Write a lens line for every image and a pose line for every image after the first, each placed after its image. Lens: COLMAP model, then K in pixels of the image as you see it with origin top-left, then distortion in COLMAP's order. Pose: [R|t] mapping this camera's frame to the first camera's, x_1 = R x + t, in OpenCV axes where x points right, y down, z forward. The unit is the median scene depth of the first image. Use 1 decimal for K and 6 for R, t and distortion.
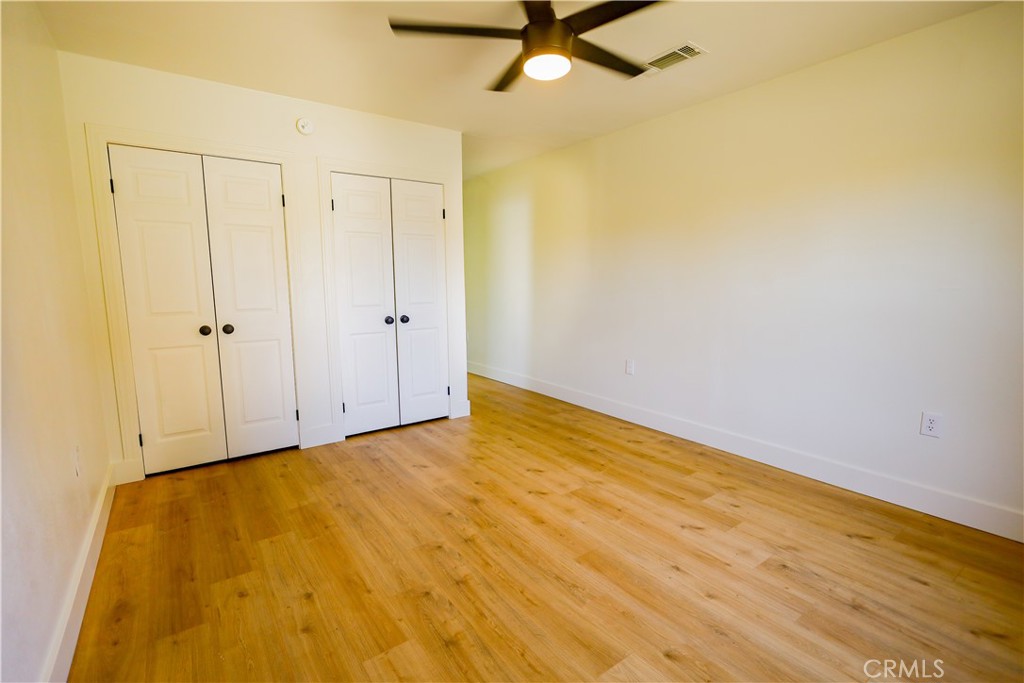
lens RADIAL K [[471.8, 0, 512.7], [0, 471.8, 343.0], [0, 0, 1]] dist [-0.000497, 0.000799]
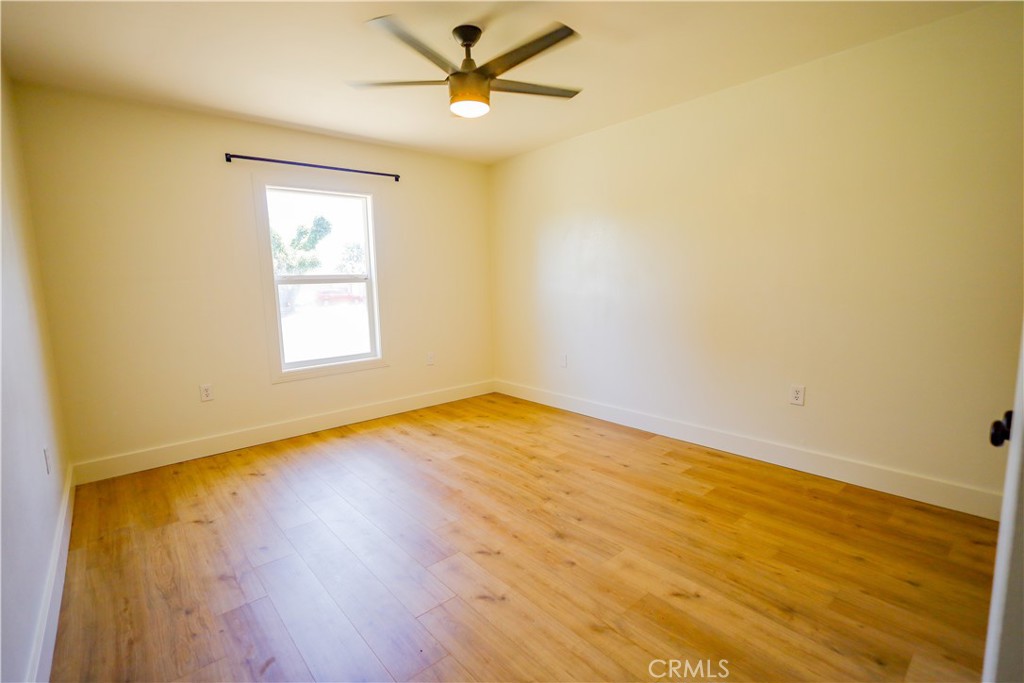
lens RADIAL K [[471.8, 0, 512.9], [0, 471.8, 342.2], [0, 0, 1]] dist [-0.000497, 0.000799]
pose [[-0.995306, 0.043371, -0.086516, 0.062519], [0.019431, 0.965312, 0.260376, -0.218903], [0.094807, 0.257473, -0.961623, 1.591767]]
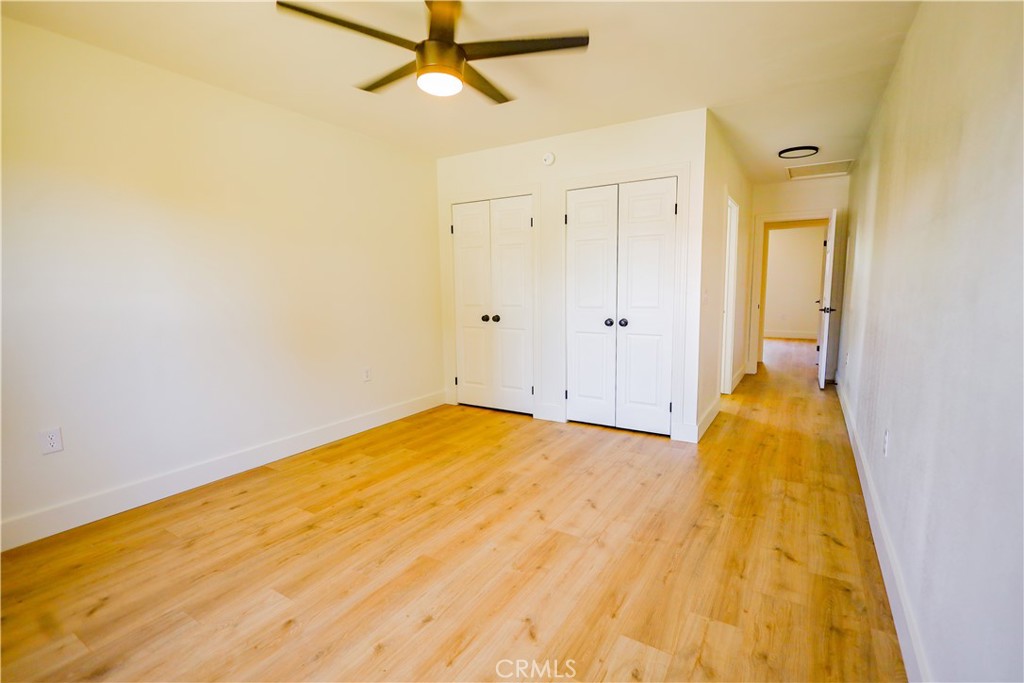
lens RADIAL K [[471.8, 0, 514.4], [0, 471.8, 341.2], [0, 0, 1]] dist [-0.000497, 0.000799]
pose [[0.381466, 0.111688, -0.917611, 0.800296], [-0.114460, 0.990742, 0.073006, -0.076671], [0.917269, 0.077180, 0.390718, 0.537554]]
